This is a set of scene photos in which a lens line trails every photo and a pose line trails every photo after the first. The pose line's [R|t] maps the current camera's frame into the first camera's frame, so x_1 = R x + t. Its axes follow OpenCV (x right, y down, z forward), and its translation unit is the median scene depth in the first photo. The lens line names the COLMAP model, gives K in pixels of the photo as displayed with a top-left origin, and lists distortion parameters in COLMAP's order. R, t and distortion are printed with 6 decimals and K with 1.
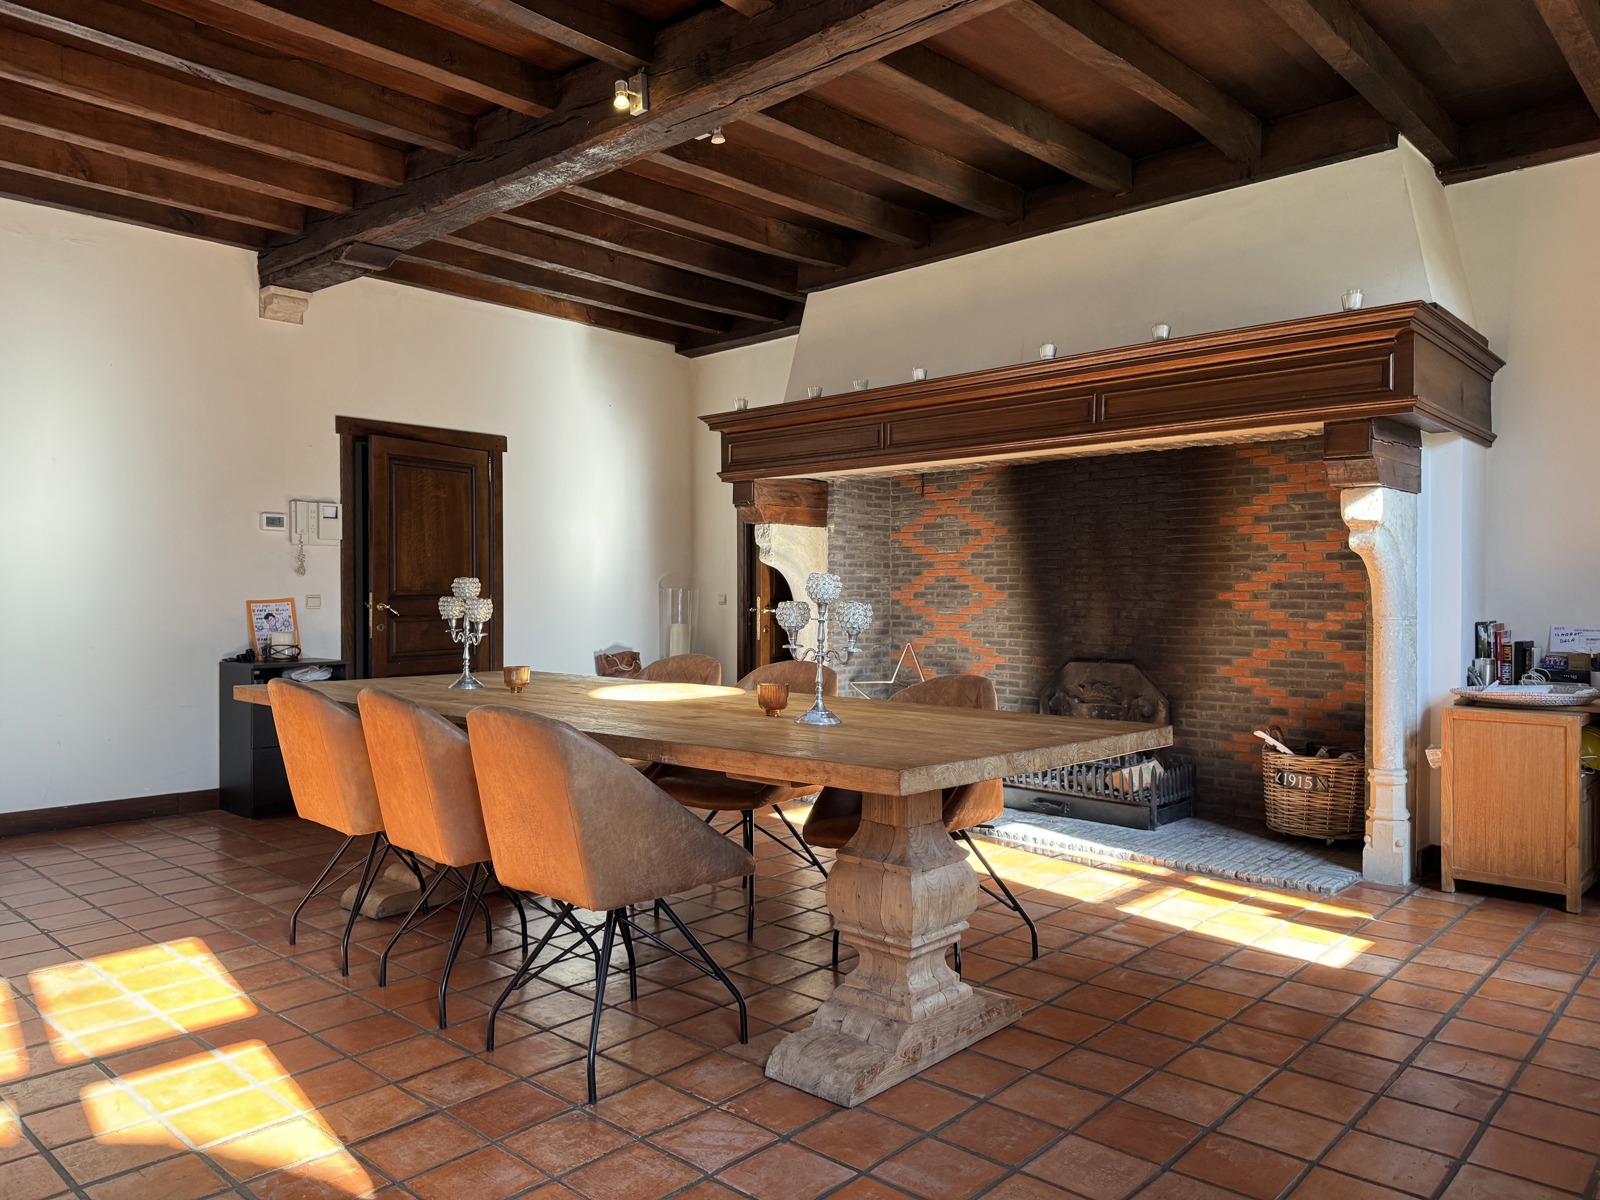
lens RADIAL K [[1103.3, 0, 800.0], [0, 1103.3, 600.0], [0, 0, 1]] dist [0.180712, -0.410787]
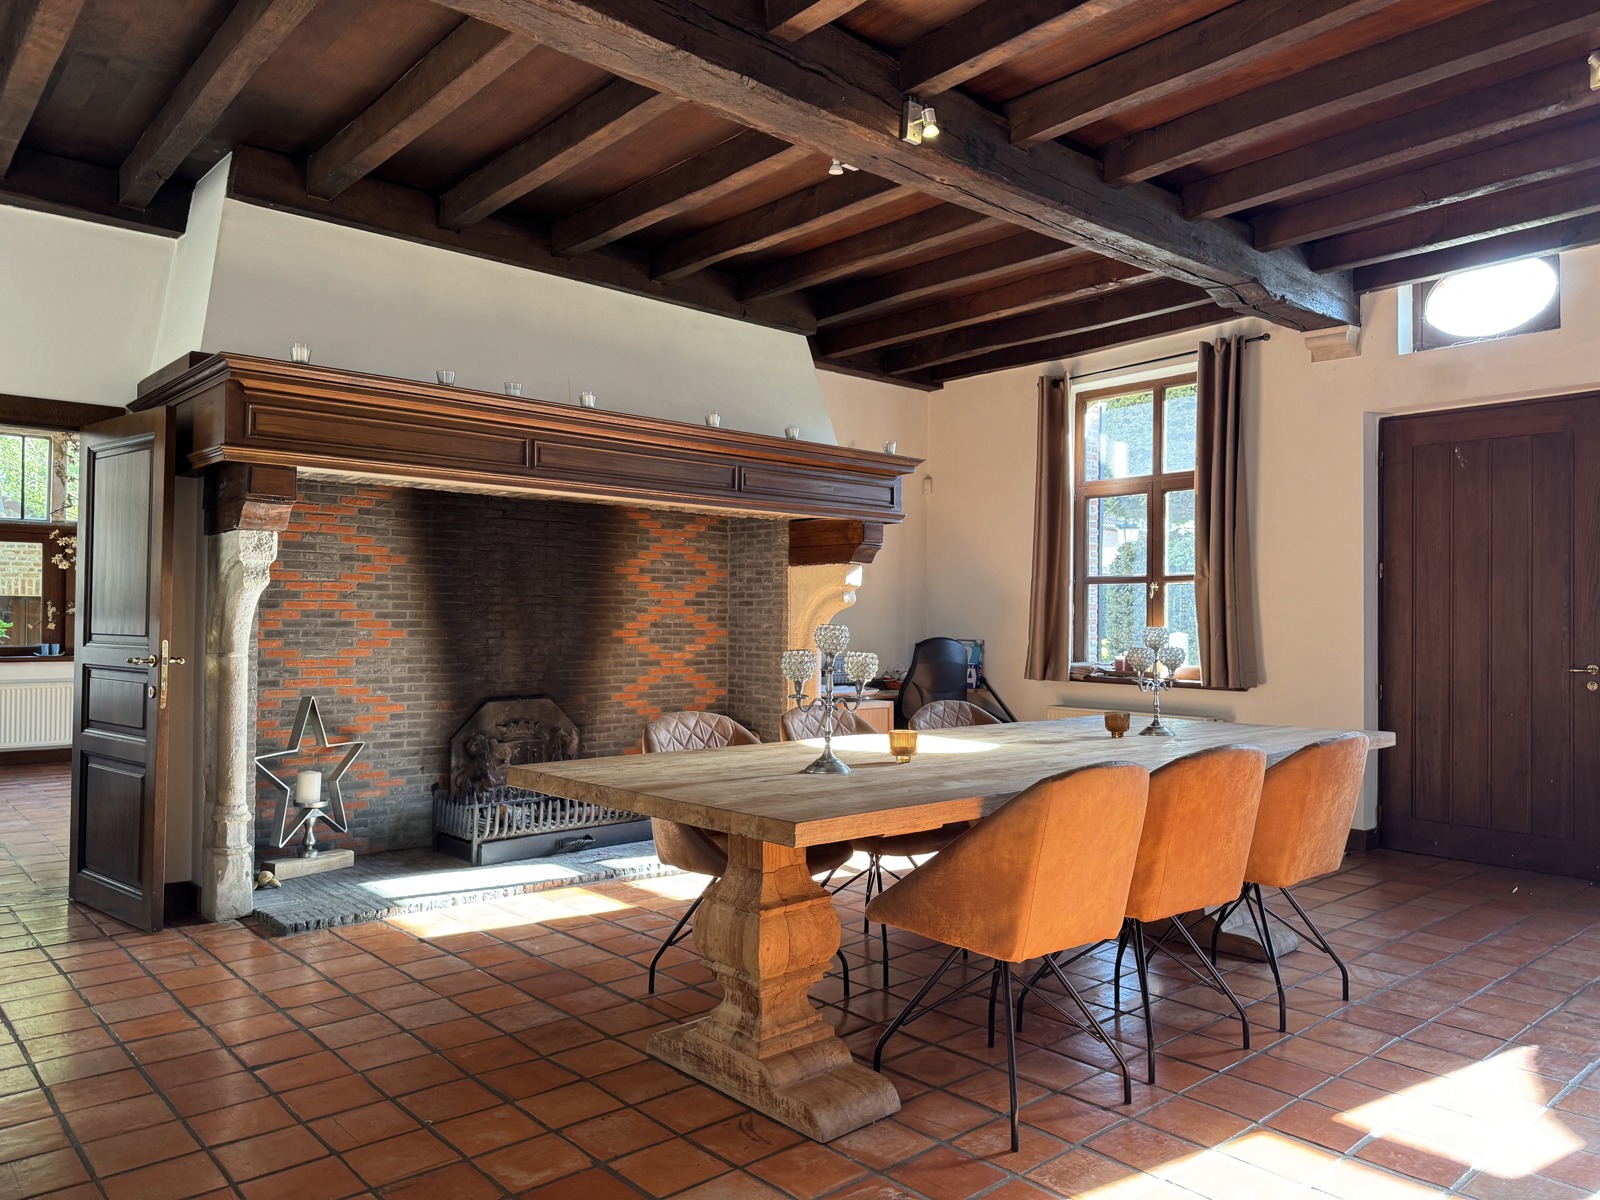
lens RADIAL K [[1103.3, 0, 800.0], [0, 1103.3, 600.0], [0, 0, 1]] dist [0.180712, -0.410787]
pose [[0.106469, 0.018760, 0.994139, -0.728173], [-0.001125, 0.999824, -0.018746, -0.016096], [-0.994315, 0.000877, 0.106471, 0.655696]]
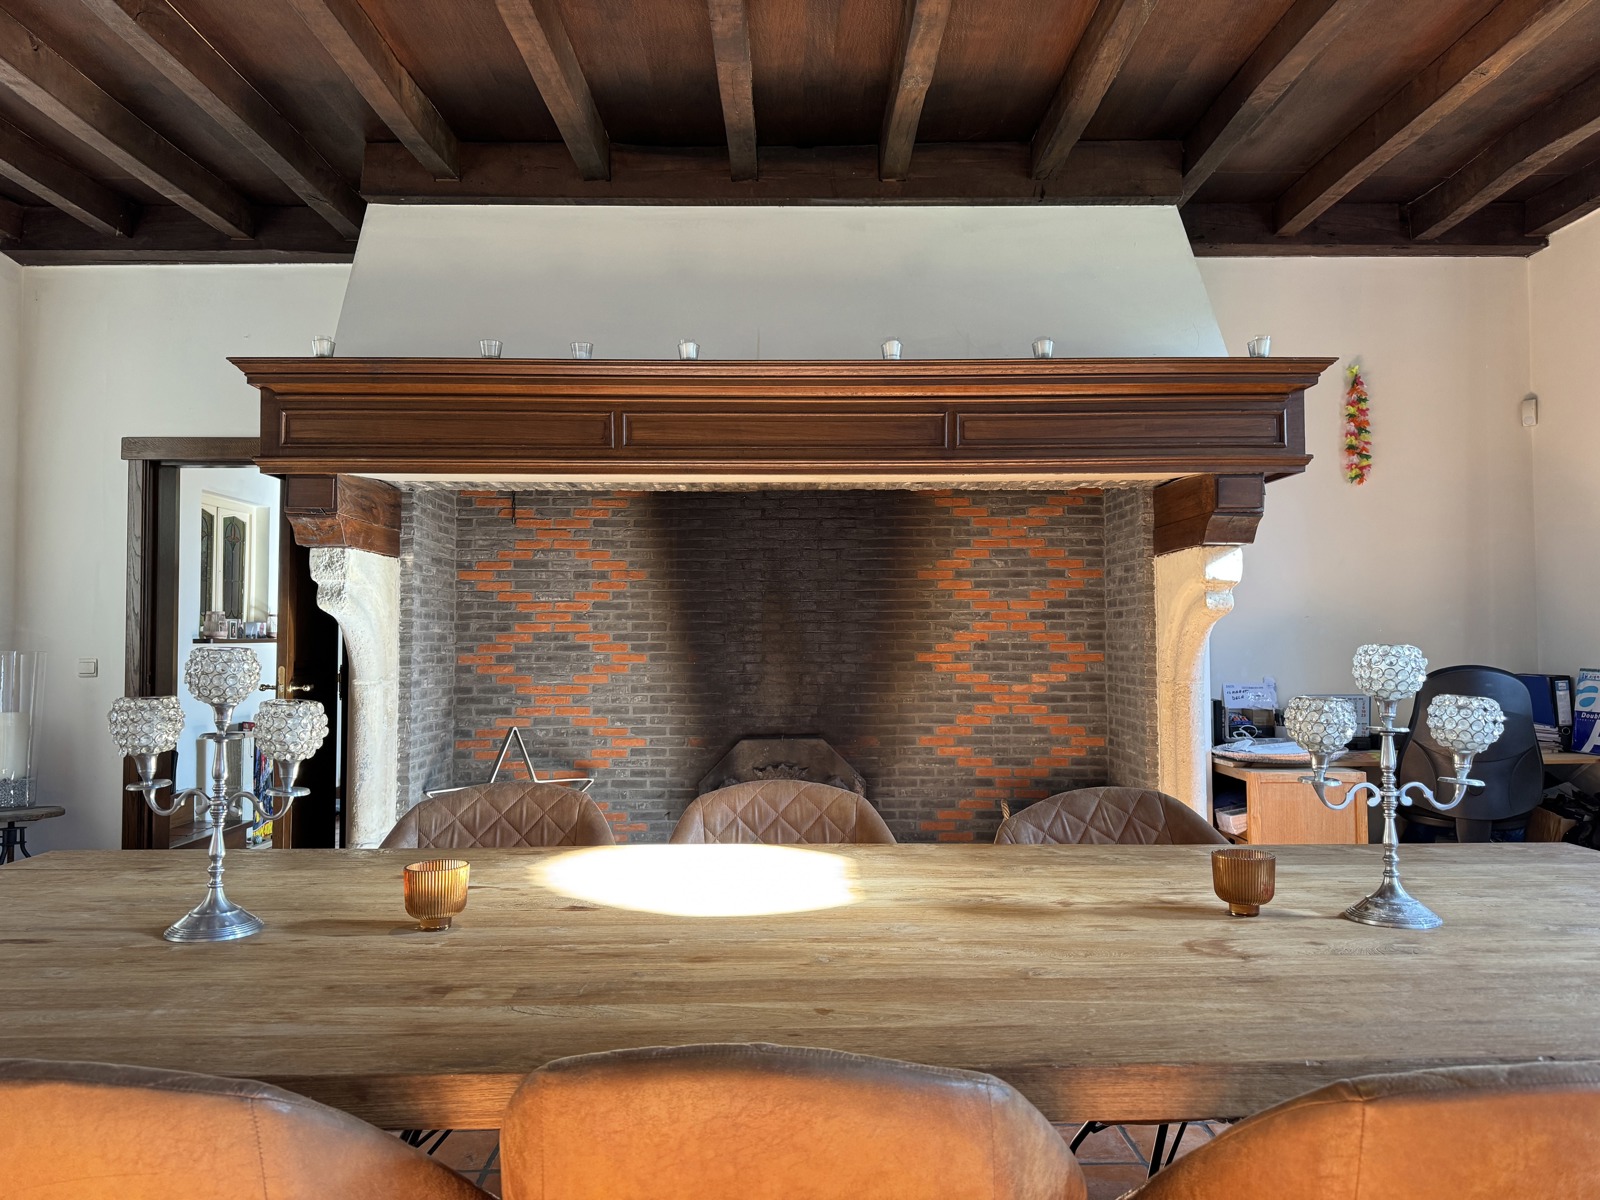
lens RADIAL K [[1103.3, 0, 800.0], [0, 1103.3, 600.0], [0, 0, 1]] dist [0.180712, -0.410787]
pose [[0.729438, 0.021883, 0.683697, -0.291430], [0.007866, 0.999154, -0.040371, -0.013908], [-0.684001, 0.034826, 0.728649, 0.399613]]
